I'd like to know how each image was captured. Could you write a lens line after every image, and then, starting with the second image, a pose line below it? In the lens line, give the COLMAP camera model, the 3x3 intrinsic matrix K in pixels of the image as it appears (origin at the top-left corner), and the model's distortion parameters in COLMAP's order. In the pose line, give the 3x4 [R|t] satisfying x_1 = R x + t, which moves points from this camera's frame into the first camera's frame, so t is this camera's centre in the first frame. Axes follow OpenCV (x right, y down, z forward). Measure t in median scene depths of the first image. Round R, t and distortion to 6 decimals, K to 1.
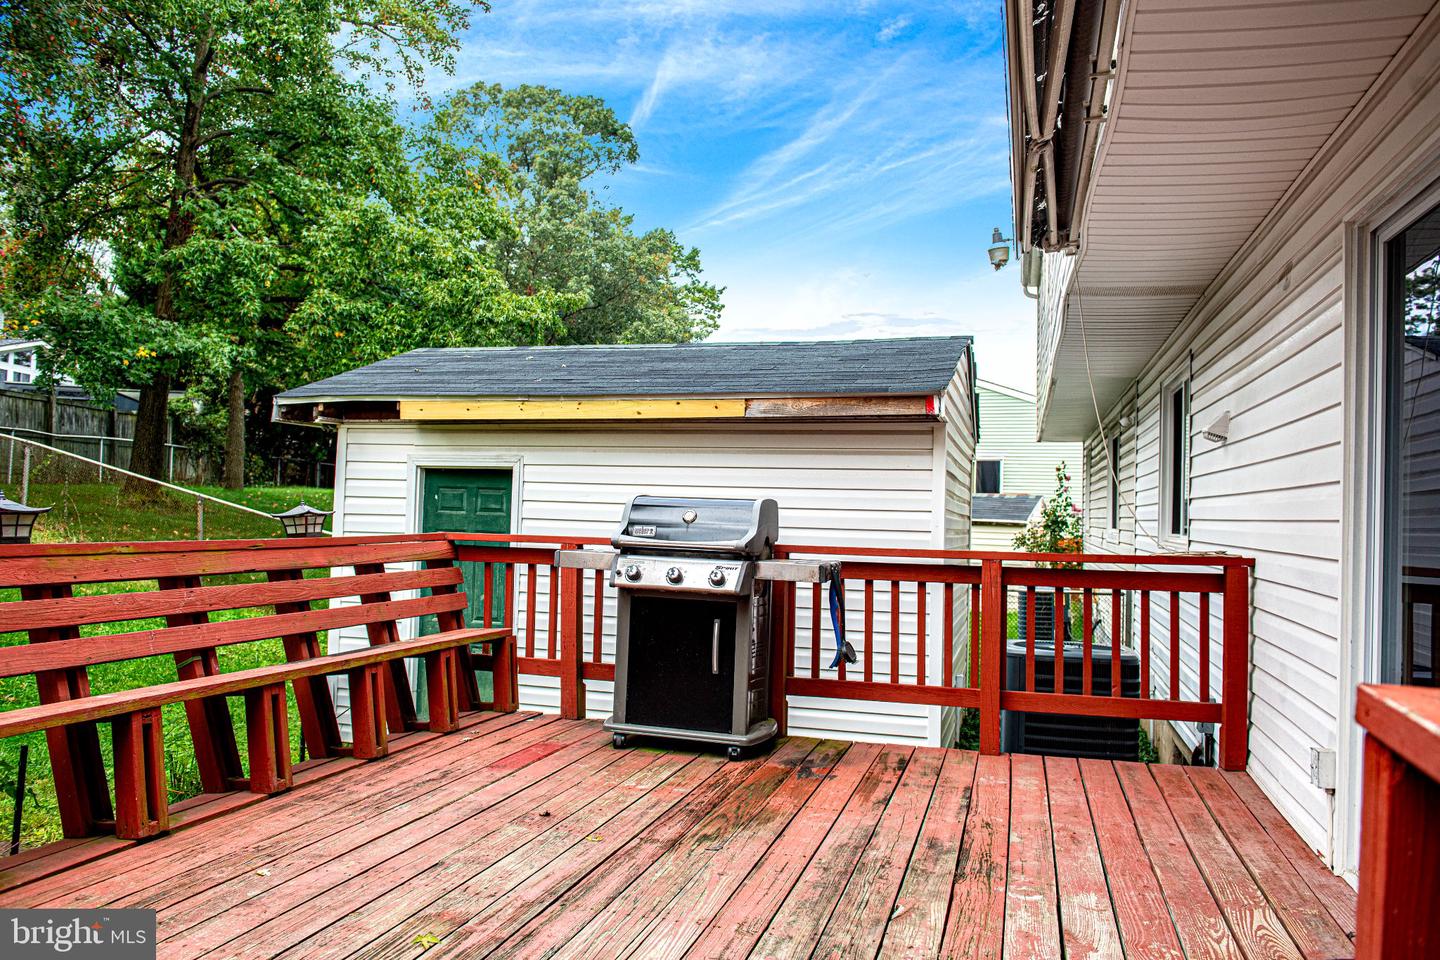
lens RADIAL K [[1084.4, 0, 723.5], [0, 1084.4, 486.3], [0, 0, 1]] dist [-0.049162, -0.001761]
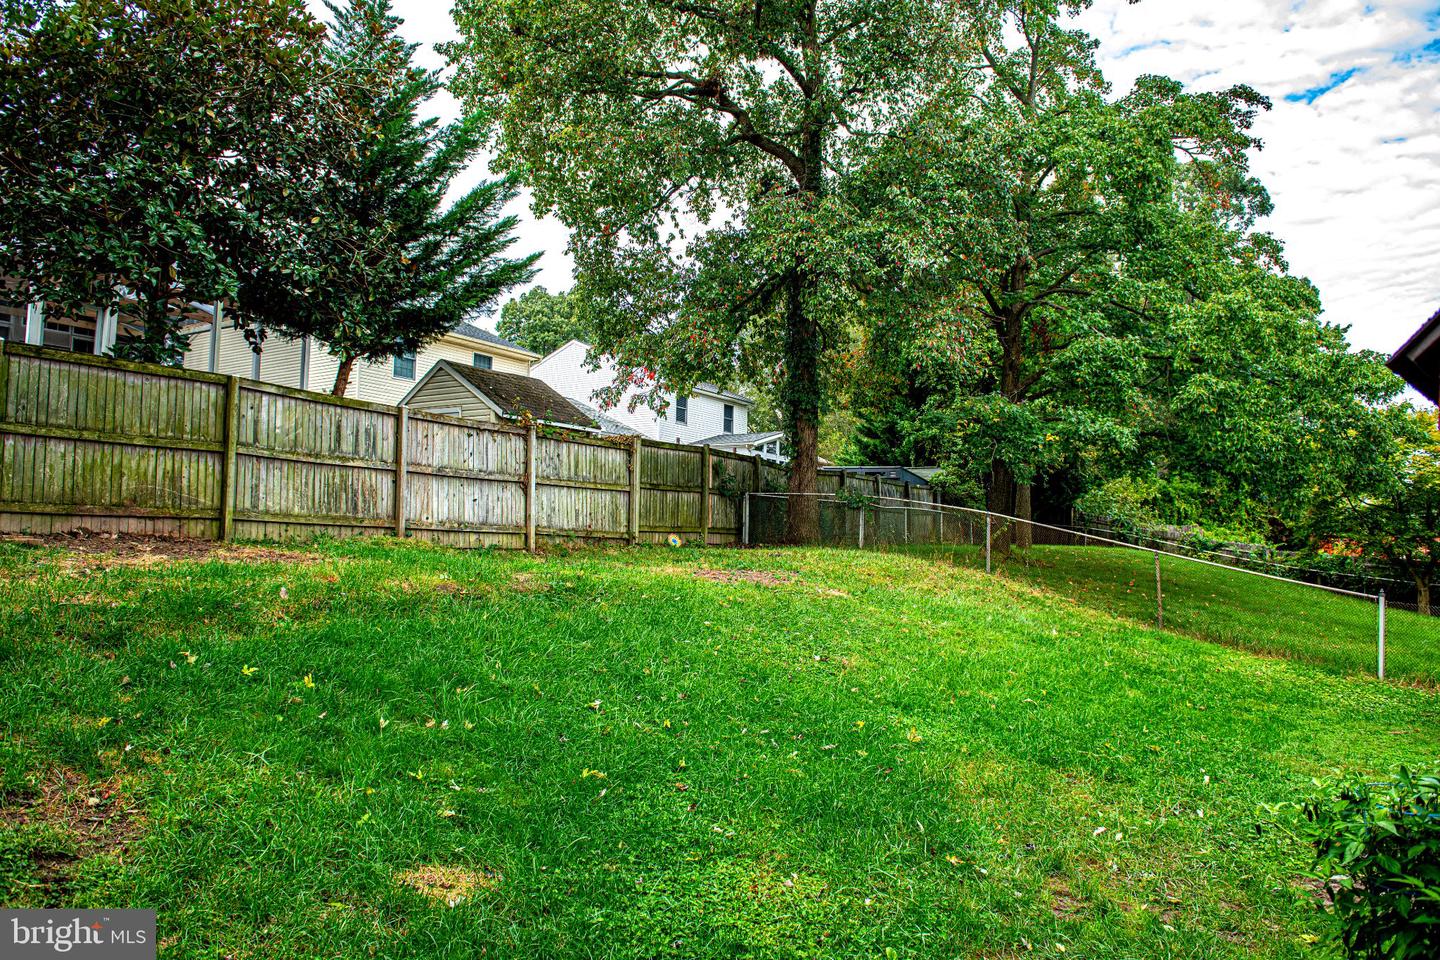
lens RADIAL K [[1014.8, 0, 719.8], [0, 1014.8, 470.9], [0, 0, 1]] dist [-0.038791, -0.011588]
pose [[0.863480, -0.057660, -0.501076, -1.114280], [0.022527, 0.996861, -0.075893, -0.024851], [0.503880, 0.054245, 0.862069, -0.789703]]
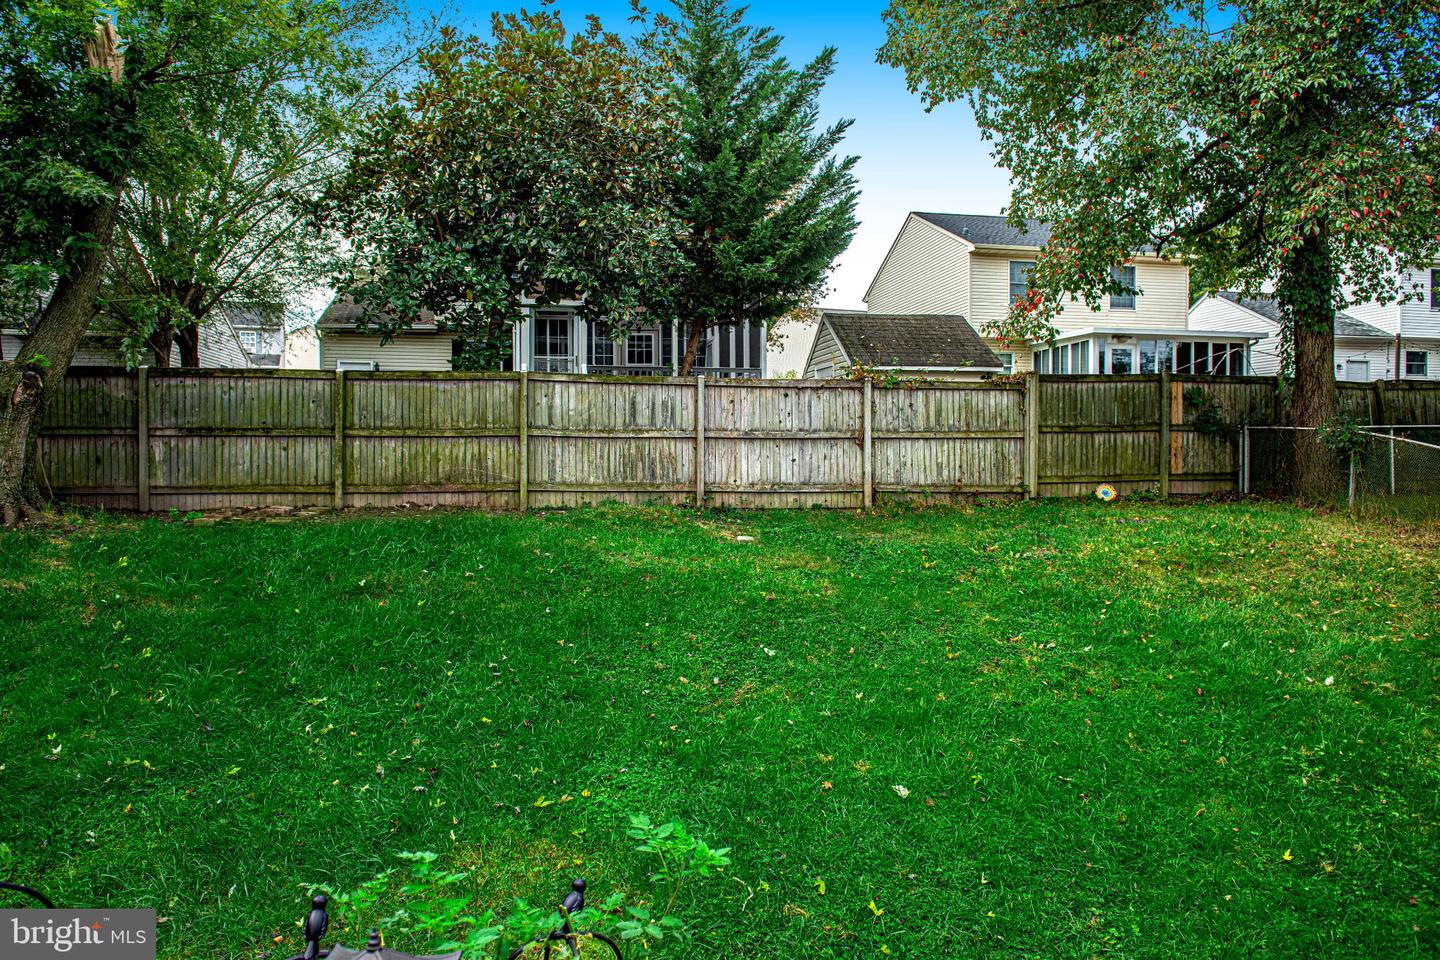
lens RADIAL K [[1014.8, 0, 717.9], [0, 1014.8, 469.2], [0, 0, 1]] dist [-0.038791, -0.011588]
pose [[0.208670, -0.016714, -0.977843, -0.203612], [0.029195, 0.999515, -0.010854, -0.152441], [0.977550, -0.026283, 0.209056, 0.881422]]
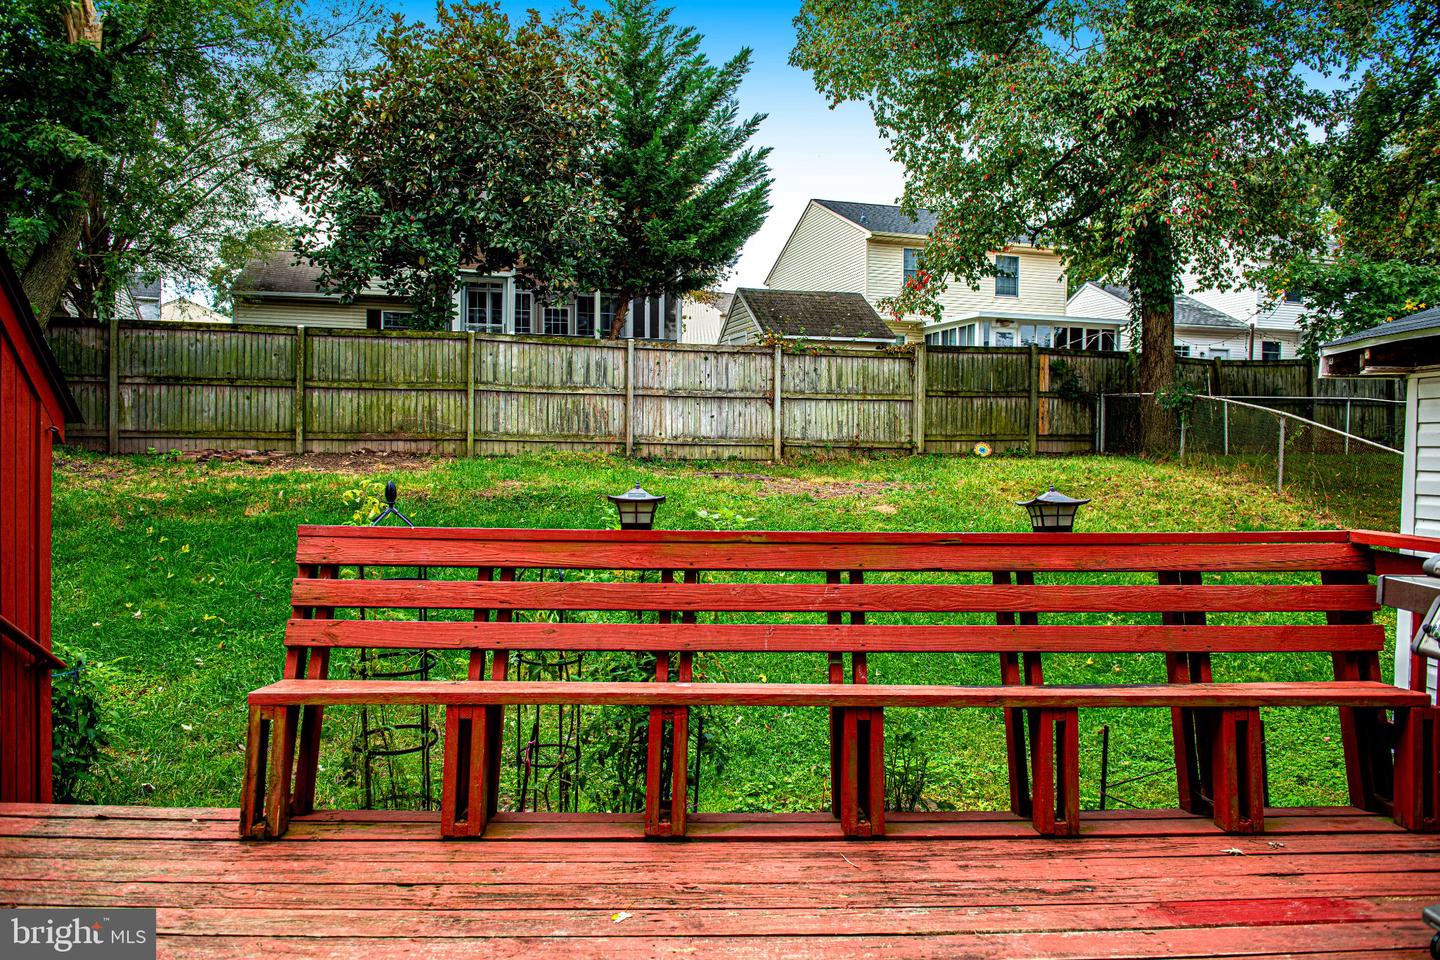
lens RADIAL K [[1046.4, 0, 717.8], [0, 1046.4, 466.6], [0, 0, 1]] dist [-0.030588, -0.008465]
pose [[0.310582, -0.008811, -0.950506, 0.312027], [0.021826, 0.999760, -0.002136, -0.004903], [0.950296, -0.020082, 0.310700, 0.614423]]
